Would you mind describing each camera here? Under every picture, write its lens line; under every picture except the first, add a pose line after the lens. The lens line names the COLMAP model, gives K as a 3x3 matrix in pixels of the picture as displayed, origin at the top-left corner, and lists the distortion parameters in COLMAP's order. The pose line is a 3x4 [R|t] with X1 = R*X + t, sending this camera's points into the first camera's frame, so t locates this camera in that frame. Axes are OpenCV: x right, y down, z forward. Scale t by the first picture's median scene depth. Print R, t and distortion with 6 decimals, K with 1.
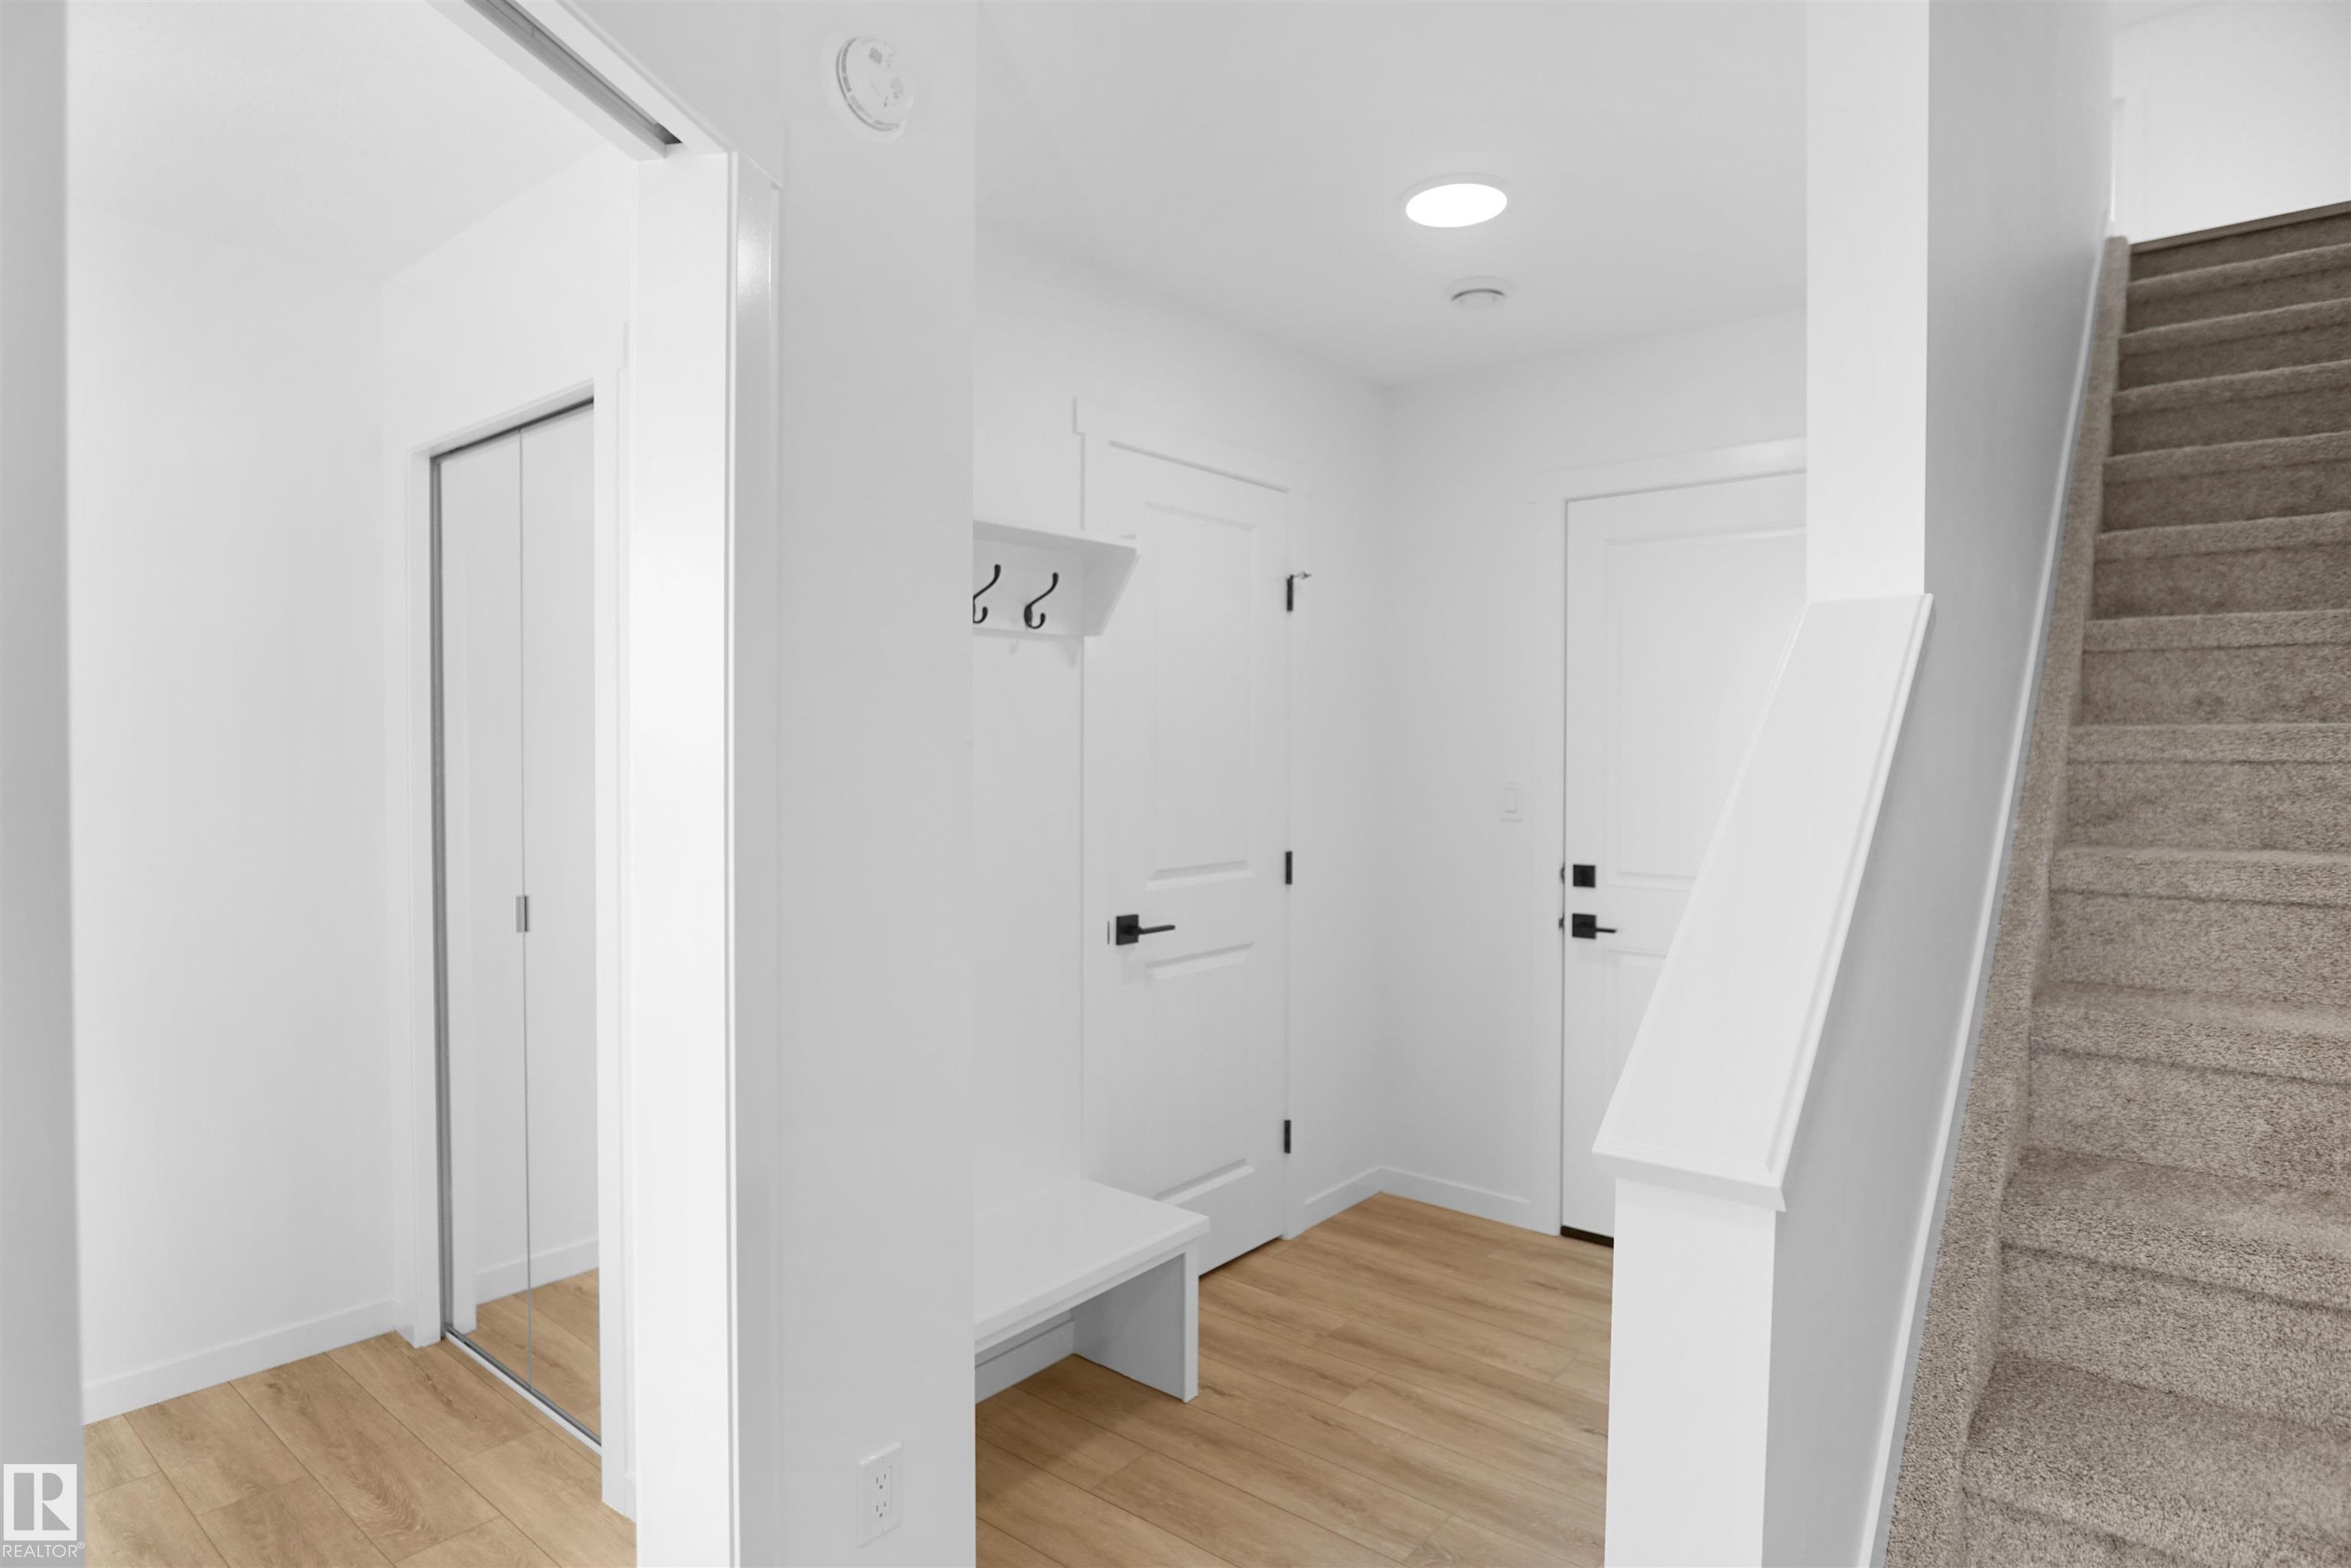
lens RADIAL K [[1297.8, 0, 1172.4], [0, 1297.8, 774.5], [0, 0, 1]] dist [-0.034068, 0.006549]
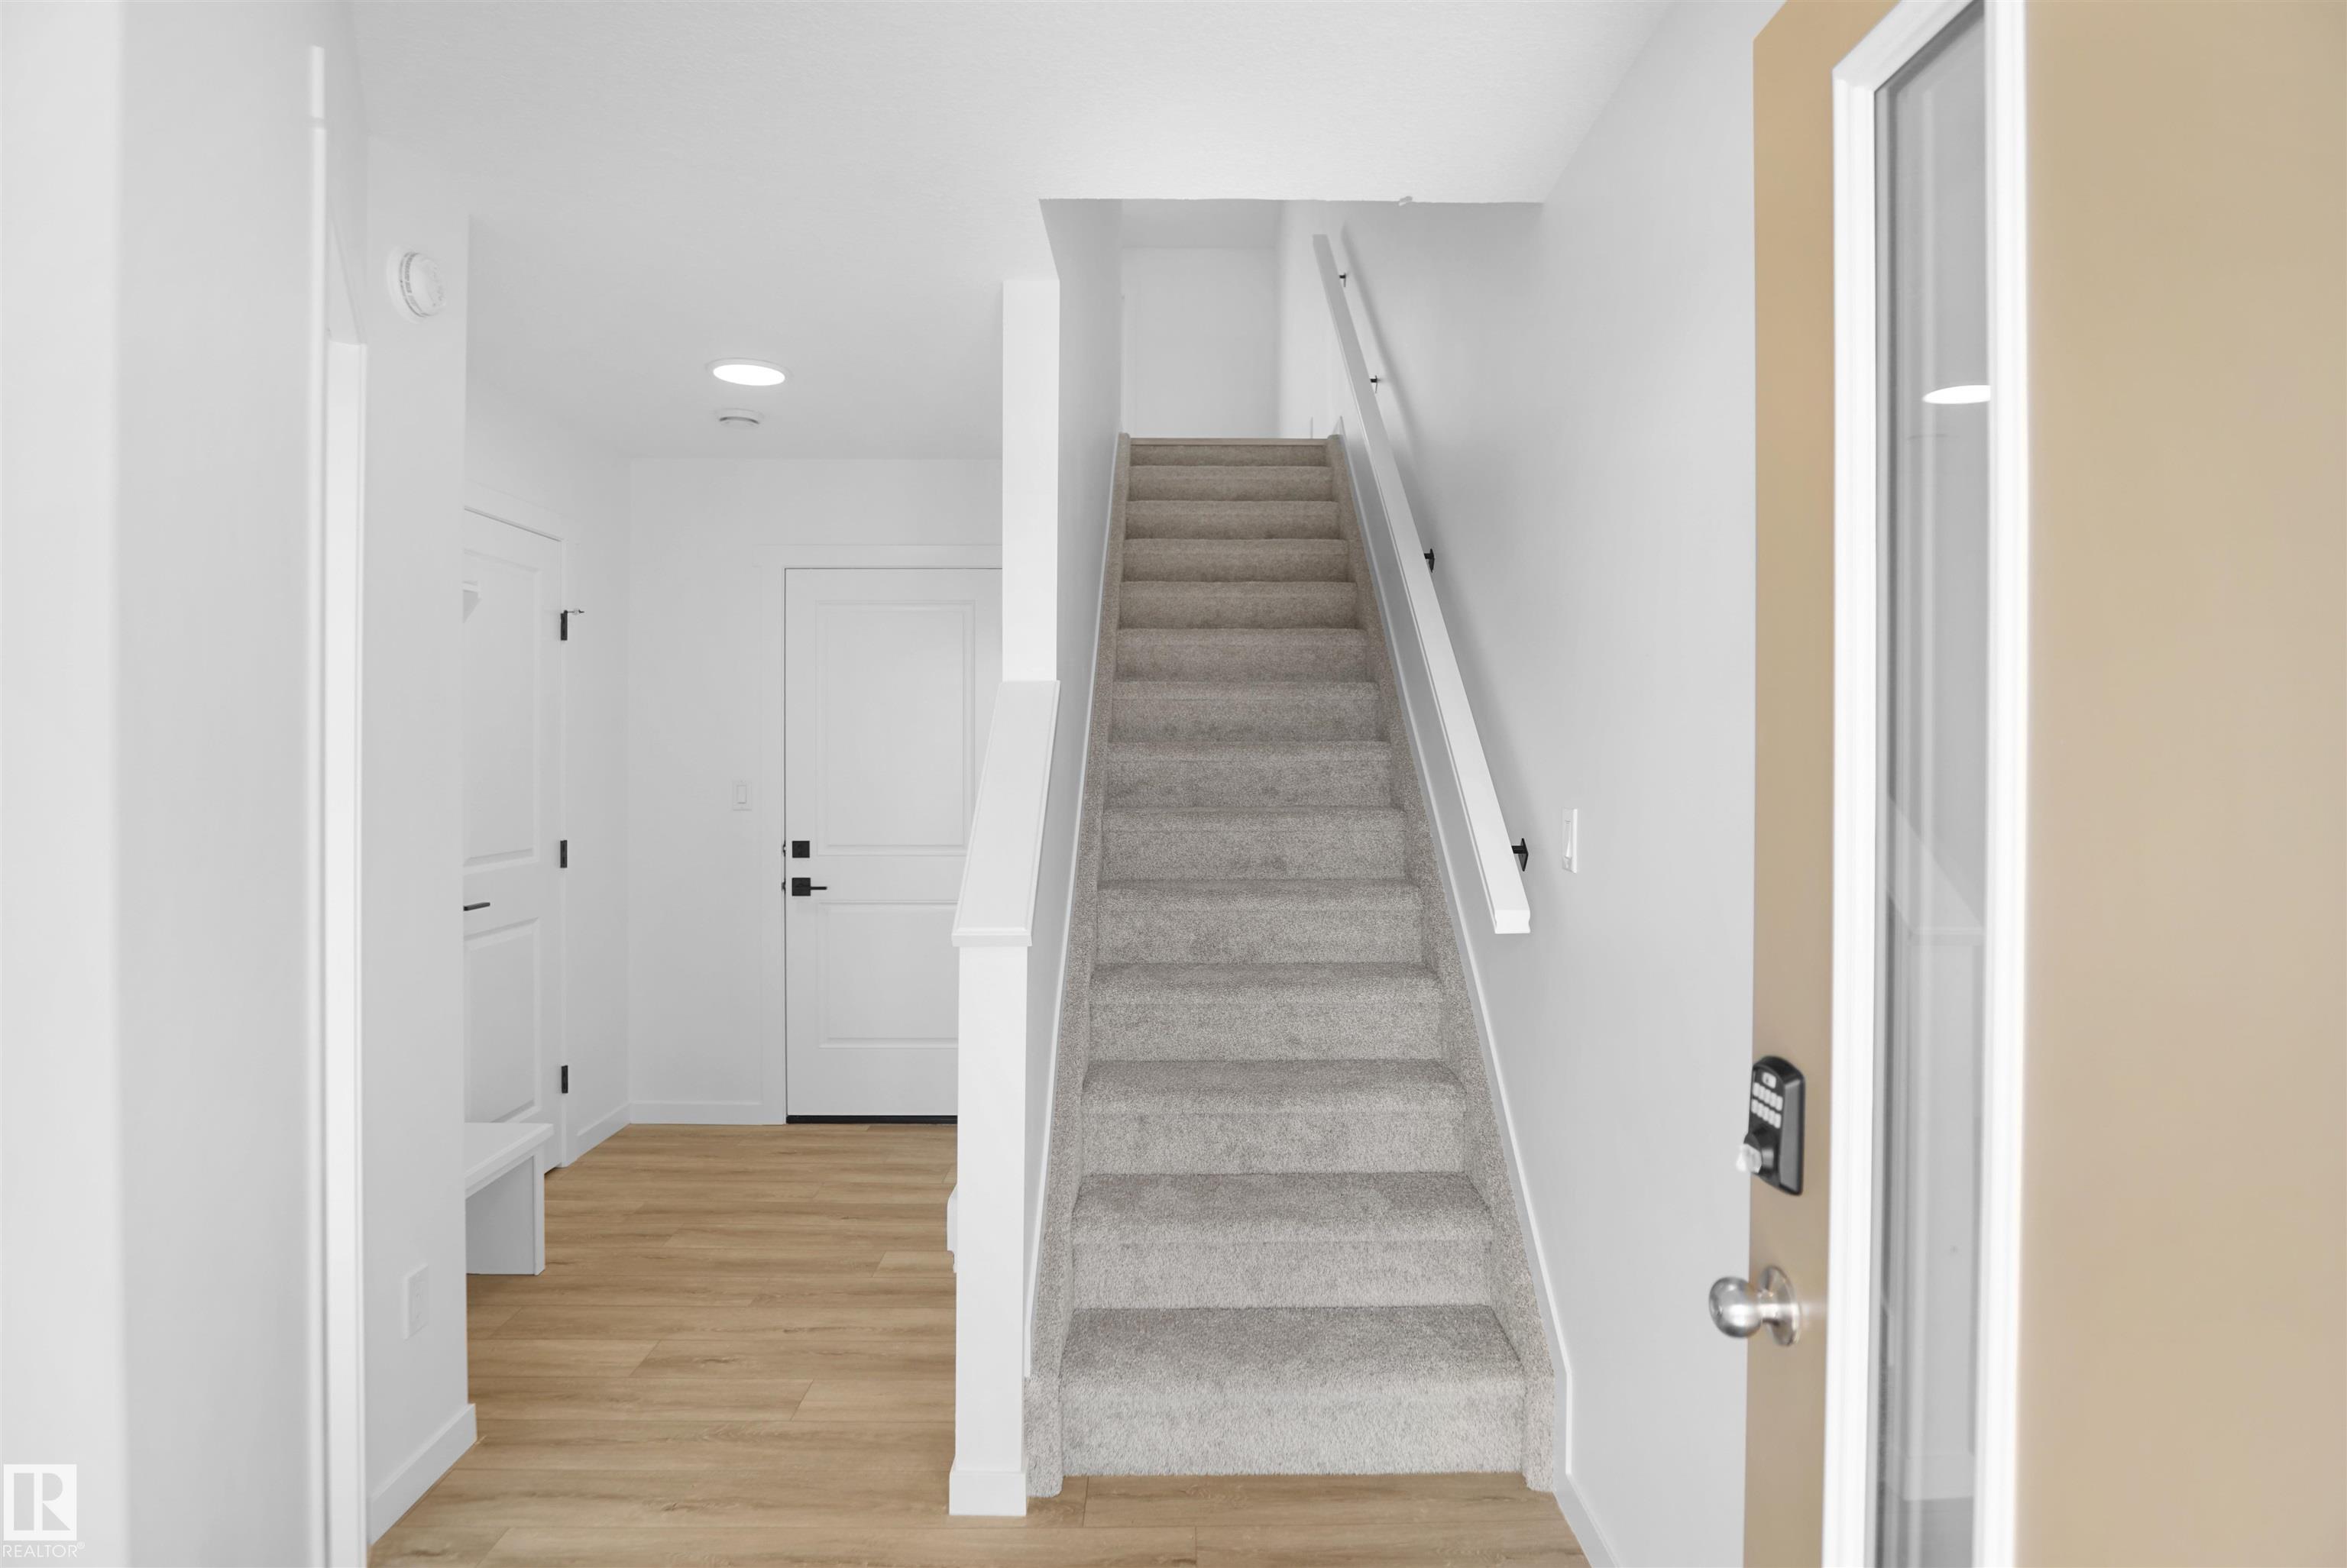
lens RADIAL K [[1295.4, 0, 1175.3], [0, 1295.4, 774.7], [0, 0, 1]] dist [-0.034068, 0.006549]
pose [[0.775157, -0.010797, 0.631676, -0.293455], [0.012185, 0.999923, 0.002138, 0.003802], [-0.631651, 0.006040, 0.775230, -0.368517]]
